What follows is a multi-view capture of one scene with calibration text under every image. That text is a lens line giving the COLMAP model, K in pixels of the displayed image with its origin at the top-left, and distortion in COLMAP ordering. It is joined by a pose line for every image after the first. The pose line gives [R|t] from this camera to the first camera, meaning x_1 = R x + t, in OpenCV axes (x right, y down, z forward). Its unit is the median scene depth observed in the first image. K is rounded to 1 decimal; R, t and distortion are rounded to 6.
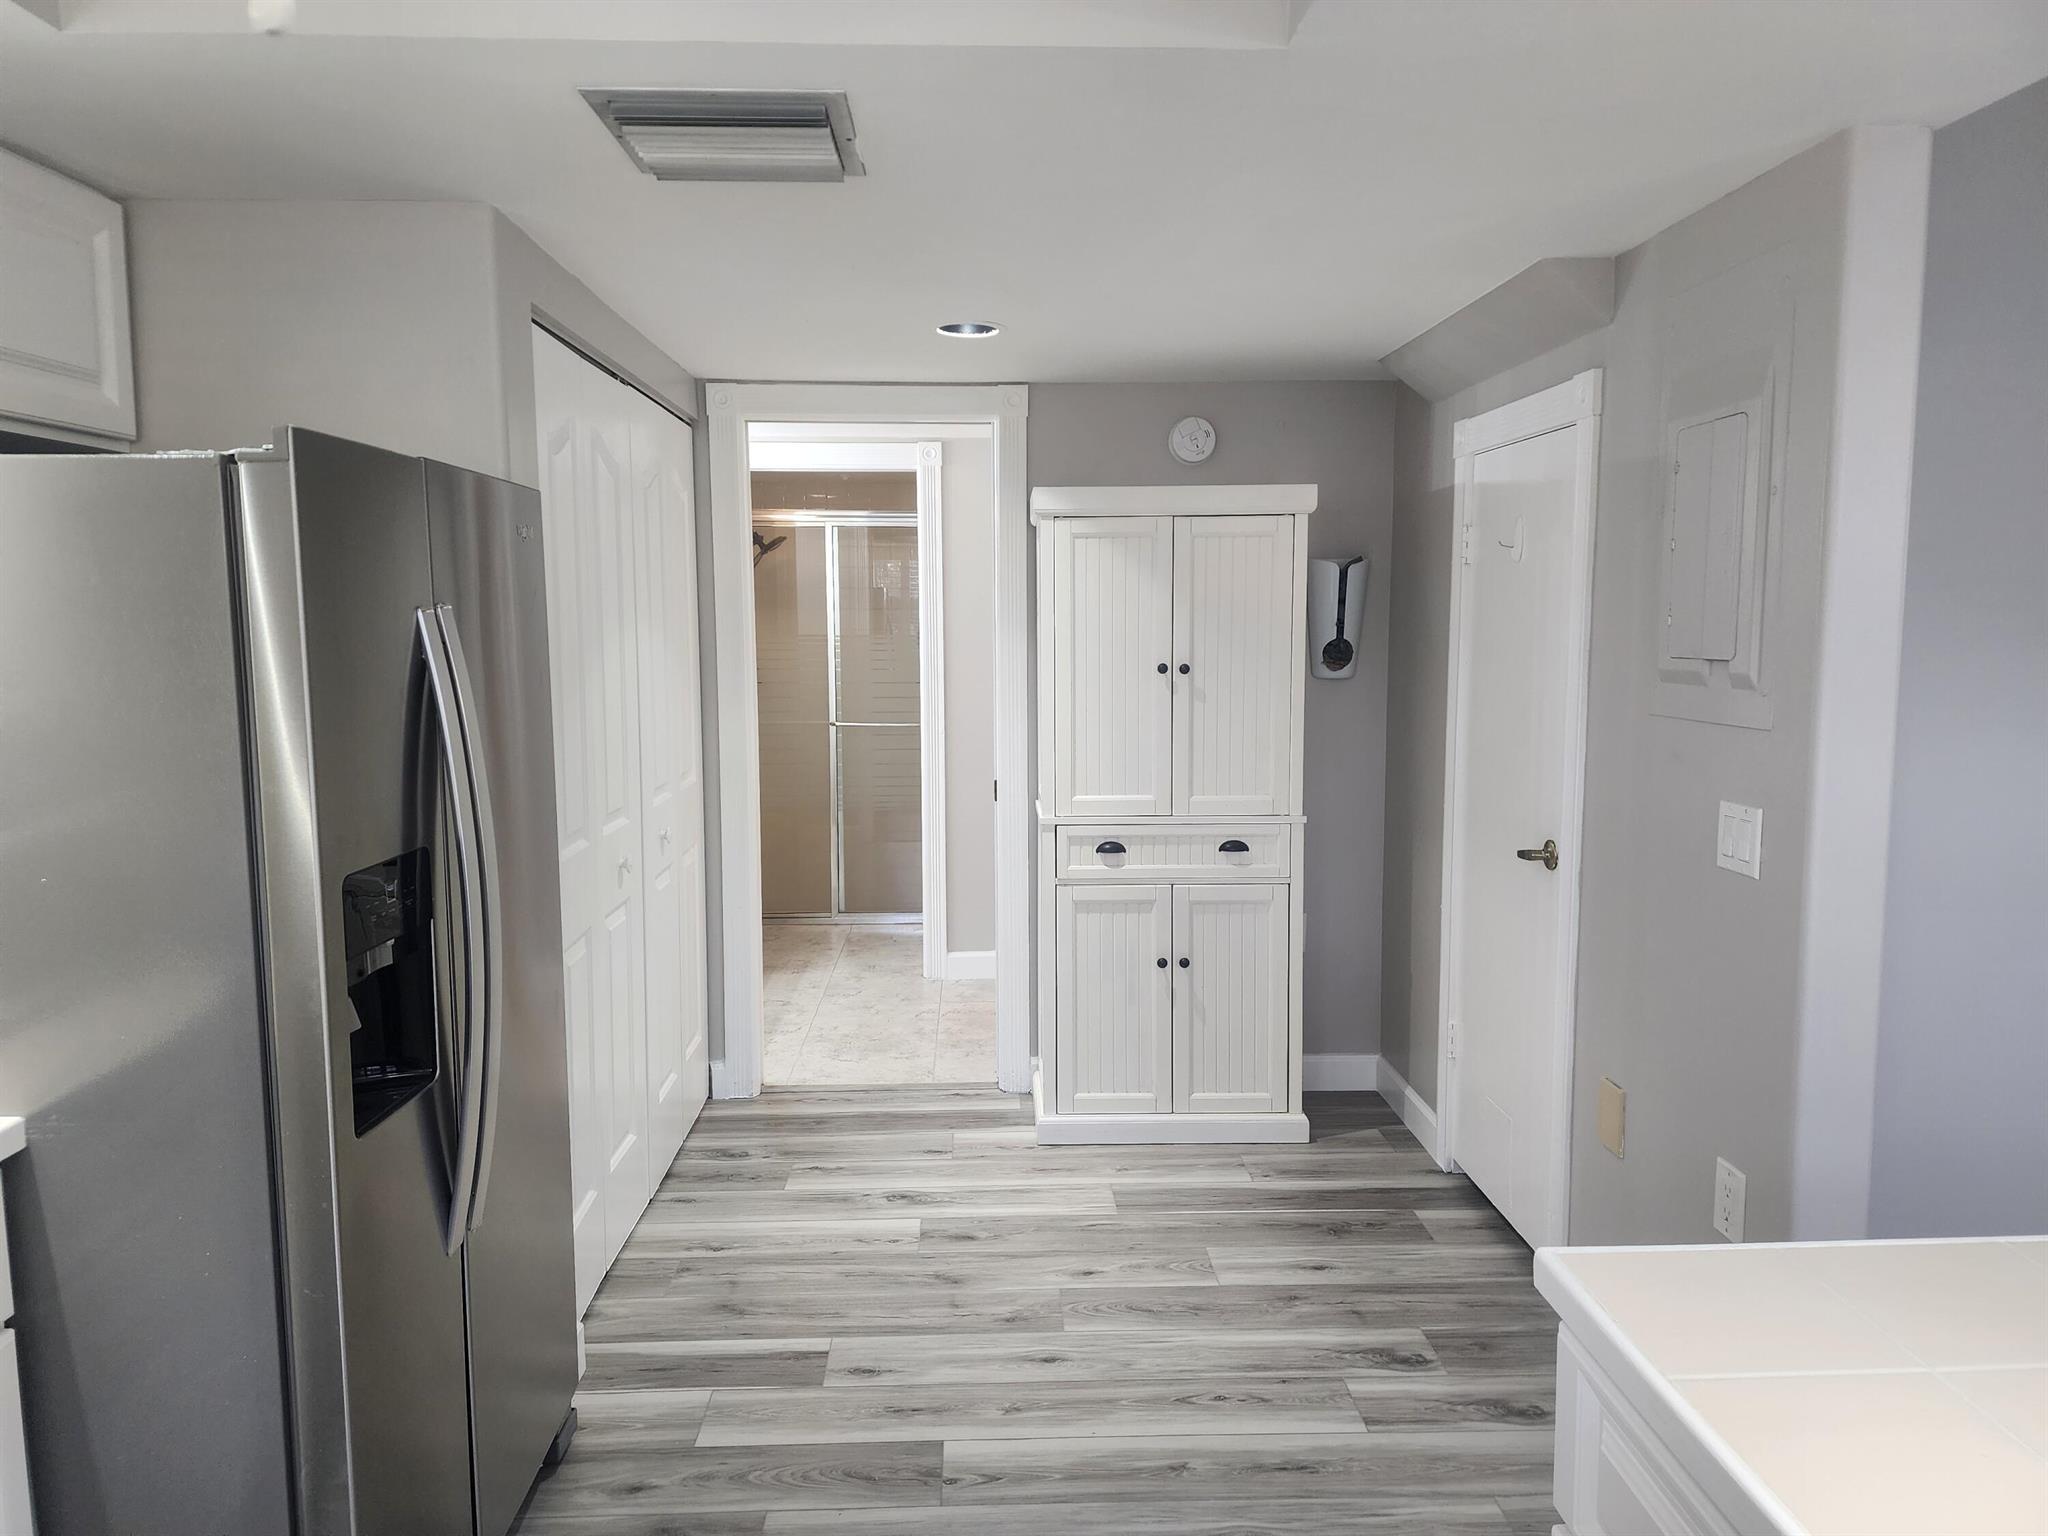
lens RADIAL K [[1375.4, 0, 1029.3], [0, 1375.4, 747.2], [0, 0, 1]] dist [0.077307, -0.066700]
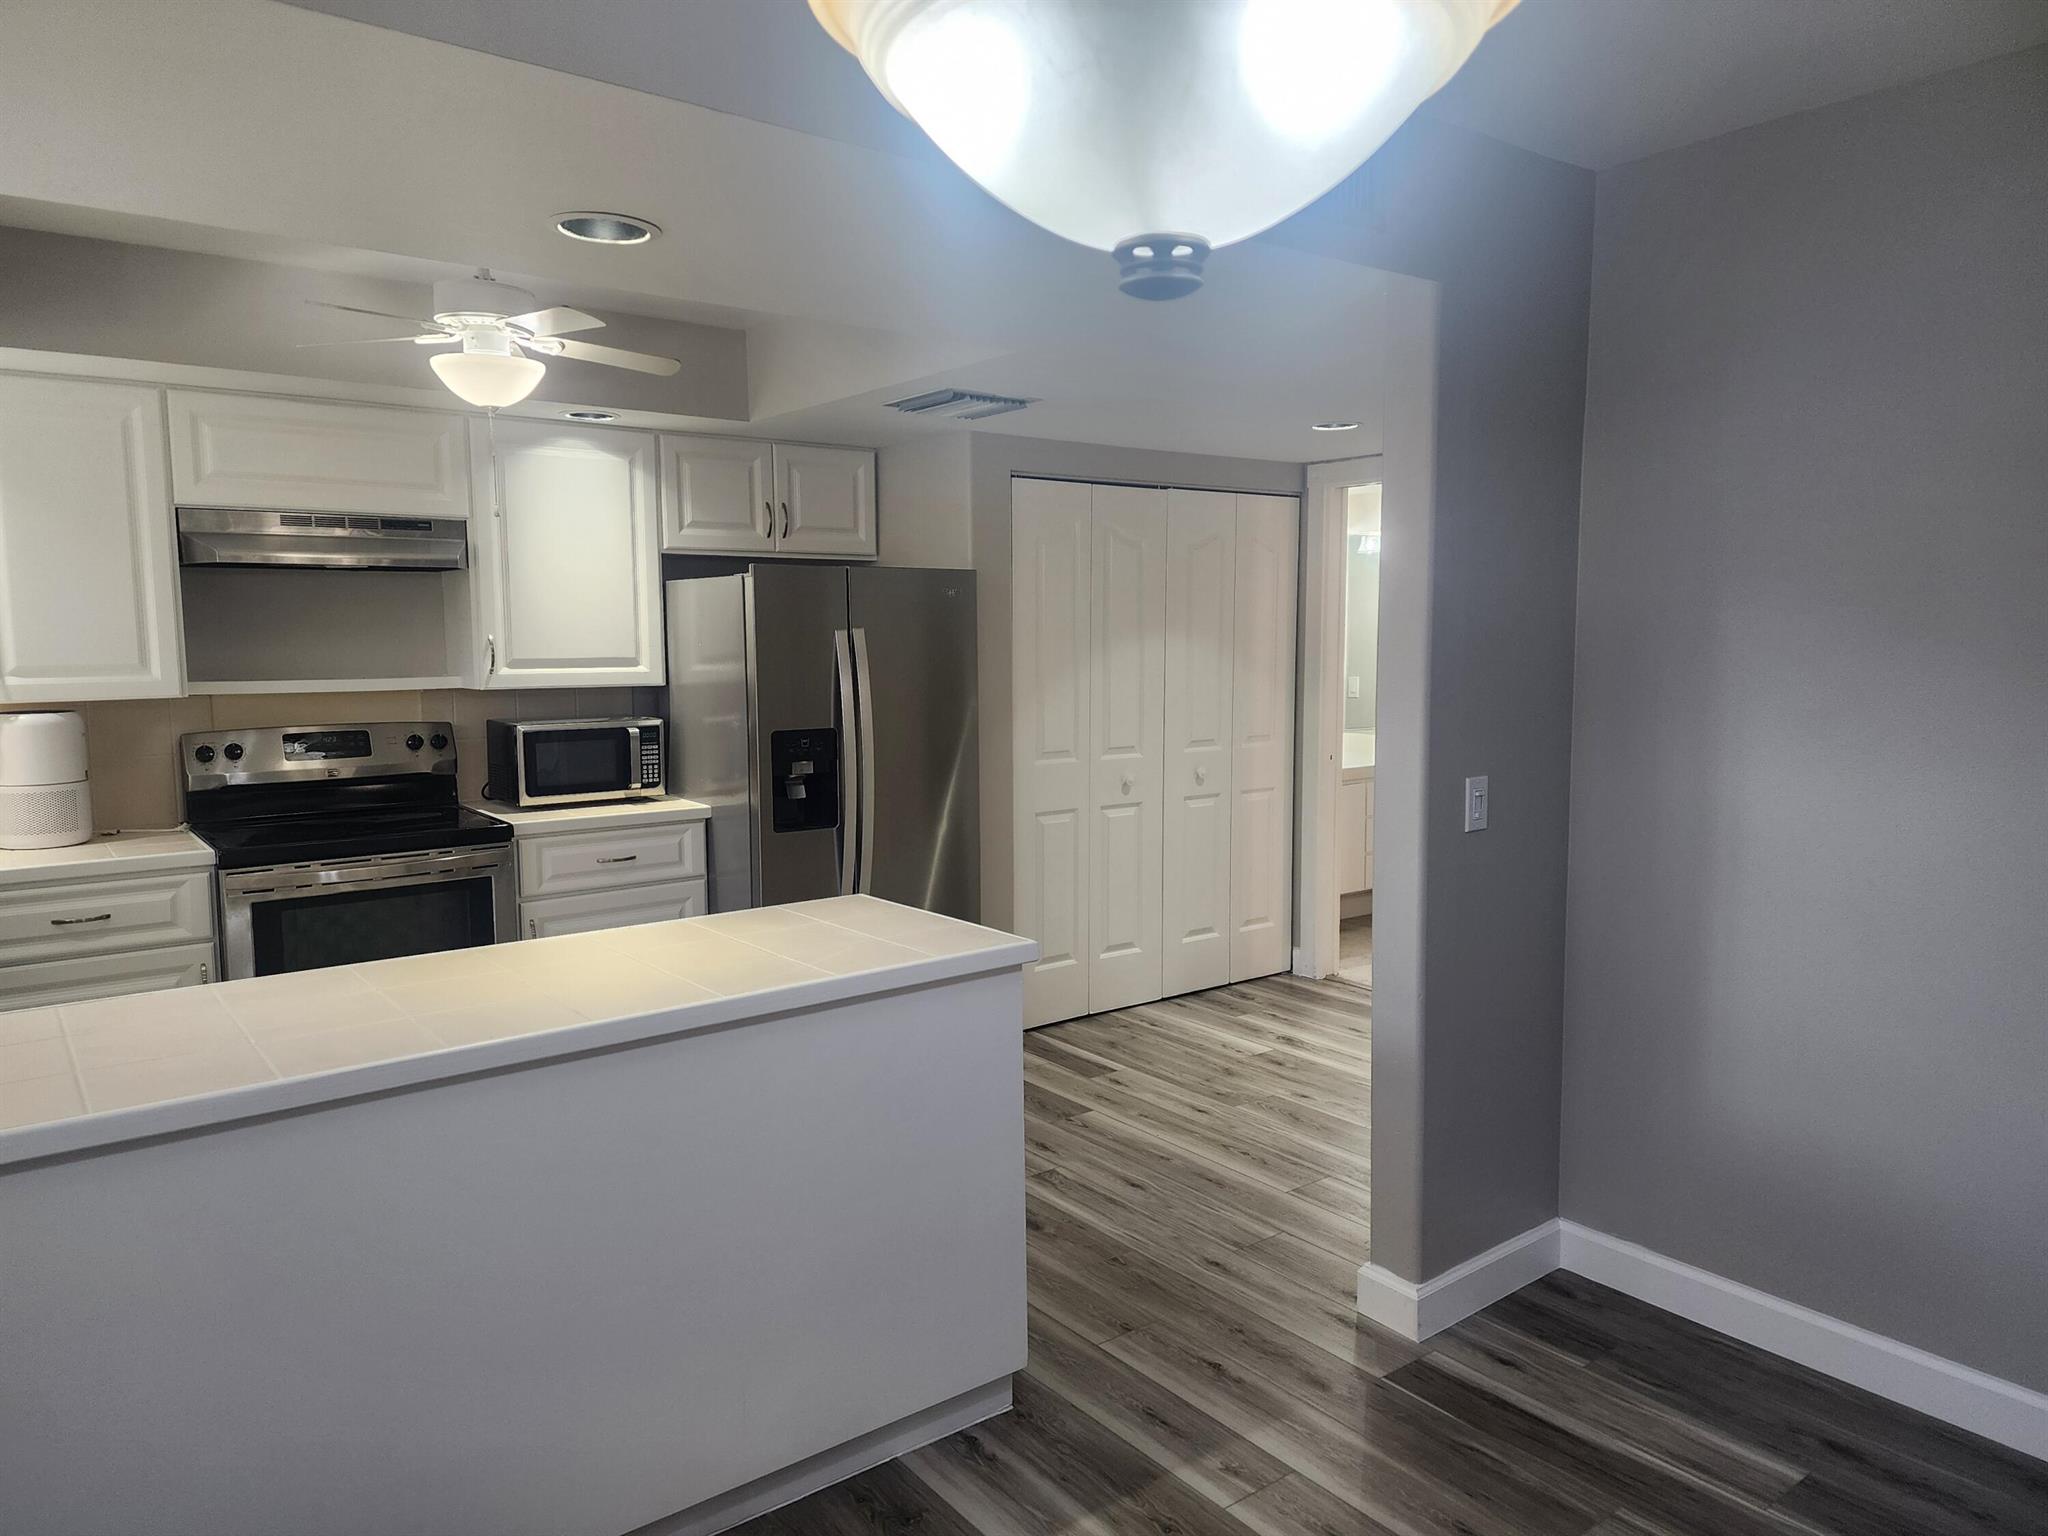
lens RADIAL K [[1375.4, 0, 1024.4], [0, 1375.4, 762.7], [0, 0, 1]] dist [0.077307, -0.066700]
pose [[0.582813, 0.077522, -0.808900, 1.054789], [-0.074655, 0.996337, 0.041696, 0.003002], [0.809170, 0.036087, 0.586465, -0.074539]]
